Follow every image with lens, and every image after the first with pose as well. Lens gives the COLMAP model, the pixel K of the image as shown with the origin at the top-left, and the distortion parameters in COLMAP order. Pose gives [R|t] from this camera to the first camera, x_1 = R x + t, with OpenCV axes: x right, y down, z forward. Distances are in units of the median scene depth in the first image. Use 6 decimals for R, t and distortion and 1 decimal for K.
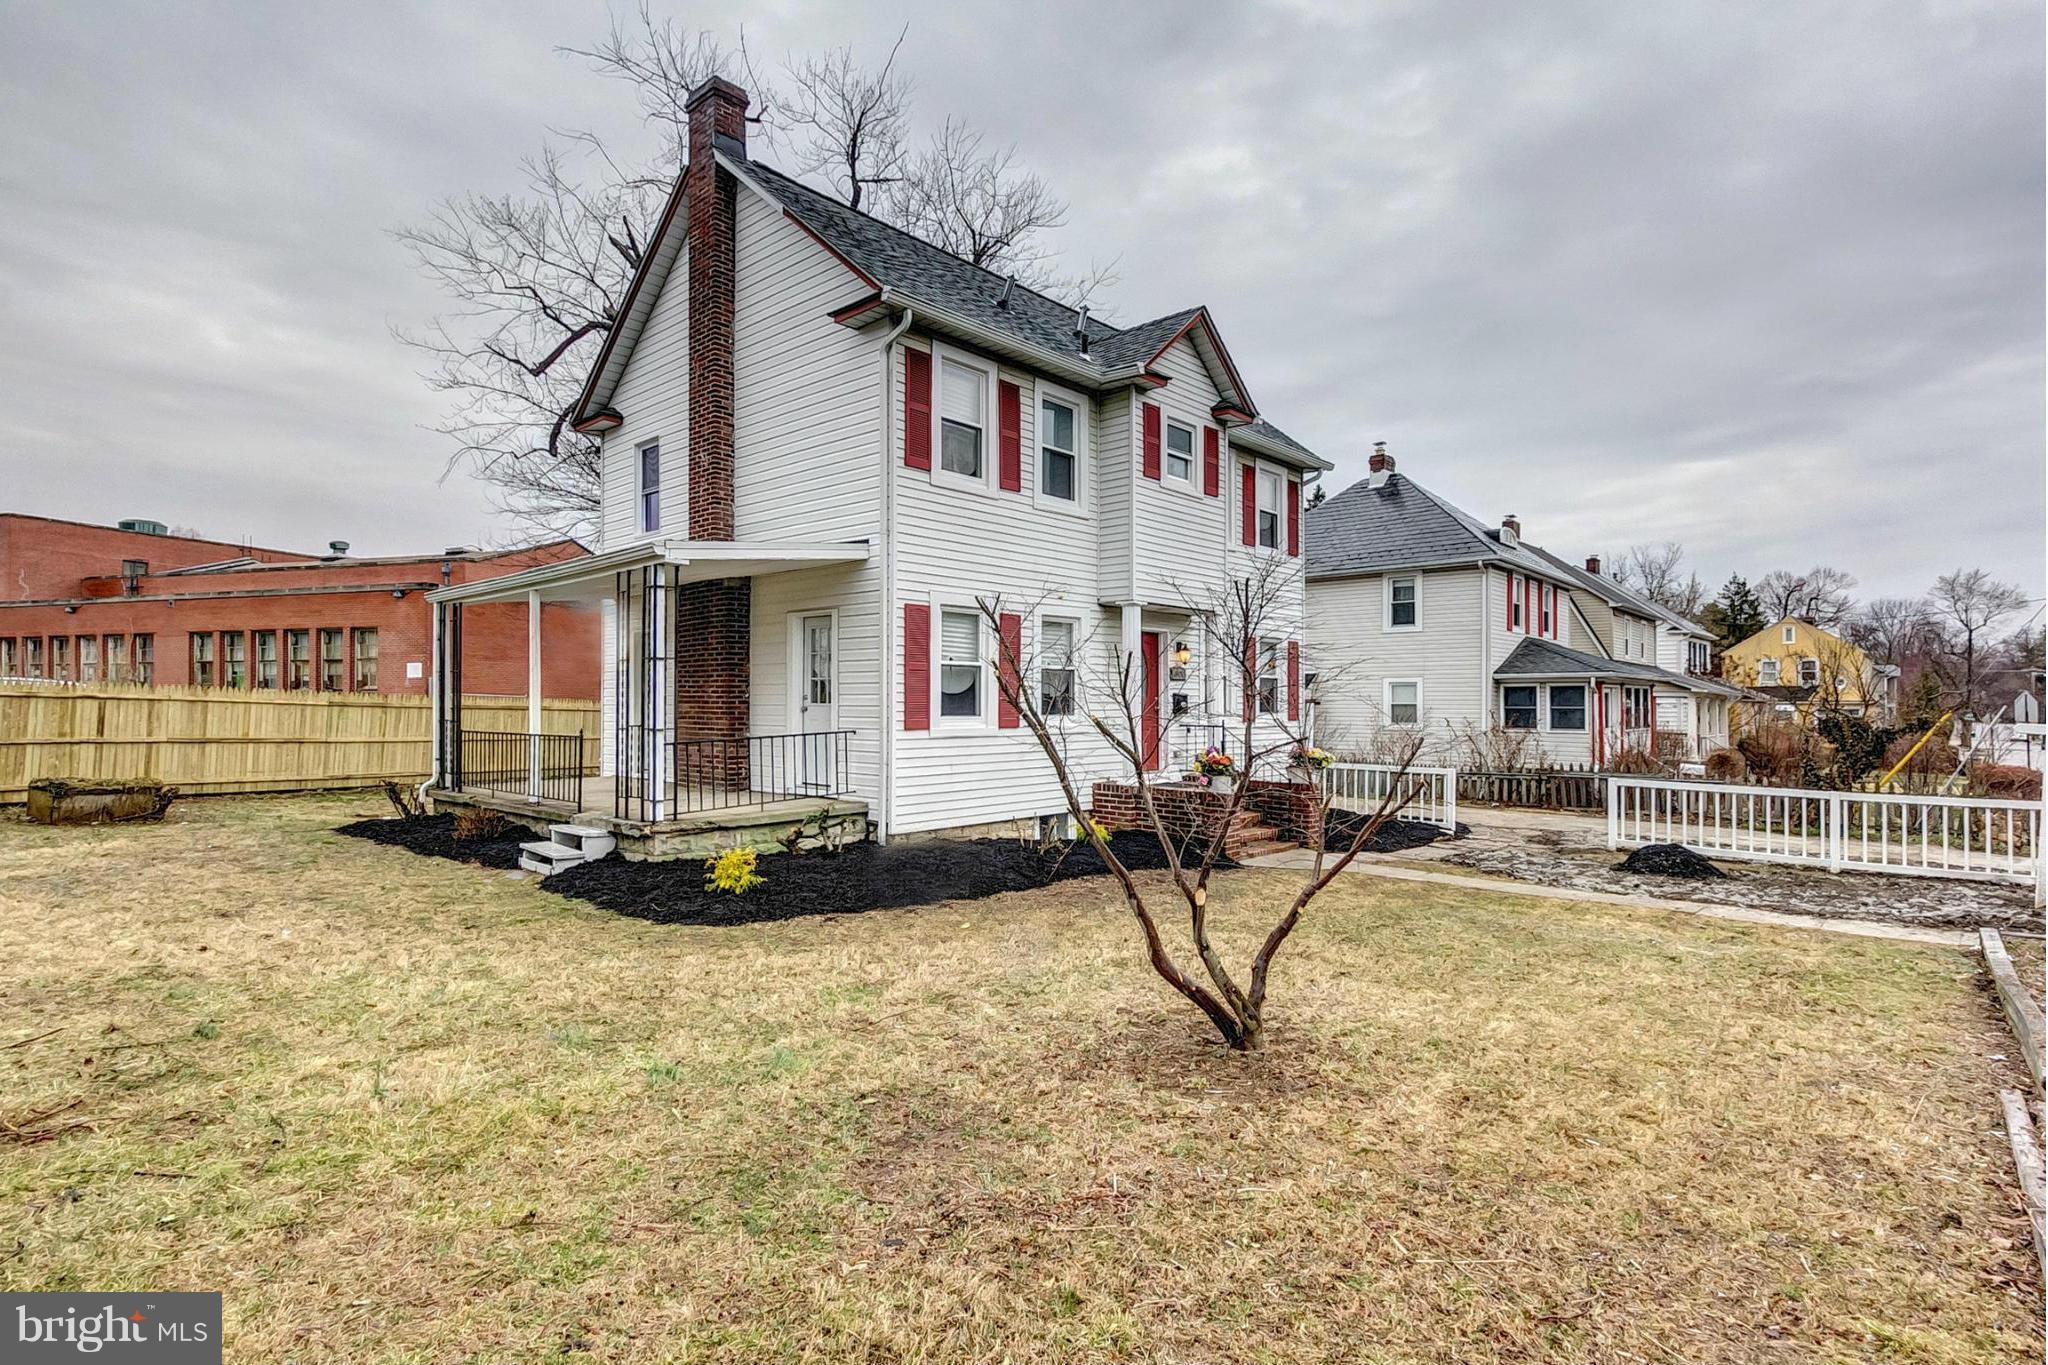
lens RADIAL K [[1029.2, 0, 1024.1], [0, 1029.2, 702.9], [0, 0, 1]] dist [-0.001651, -0.000039]
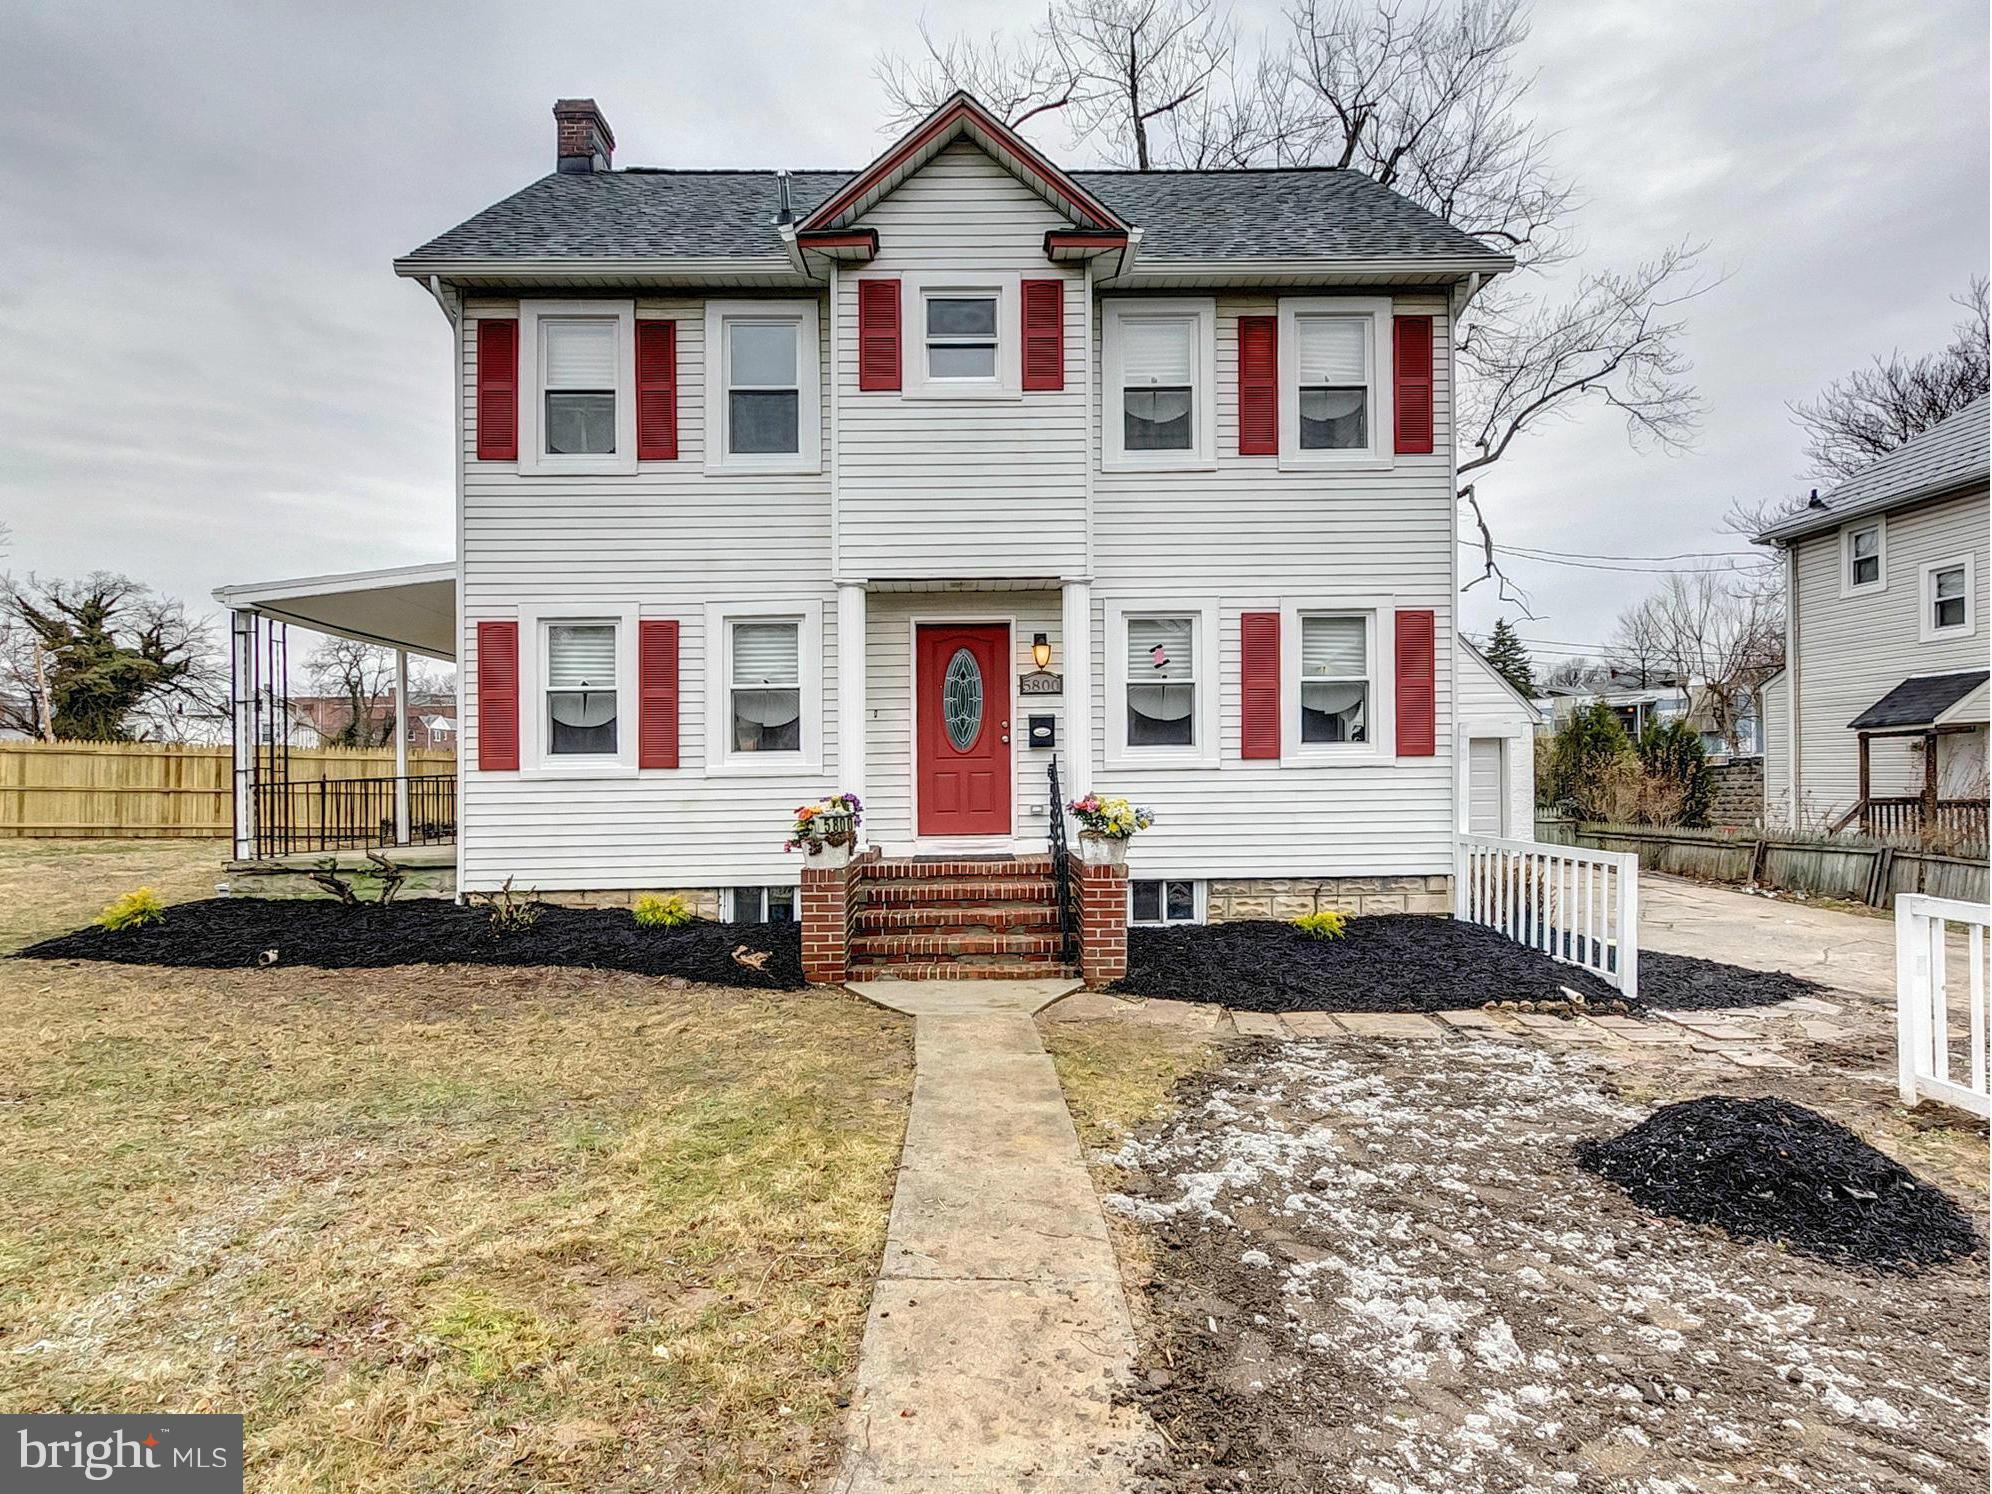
lens RADIAL K [[910.2, 0, 995.0], [0, 910.2, 733.3], [0, 0, 1]] dist [0.004284, 0.000274]
pose [[0.690214, -0.016983, -0.723406, 0.582279], [0.020713, 0.999779, -0.003709, 0.004888], [0.723309, -0.012424, 0.690413, 0.637056]]
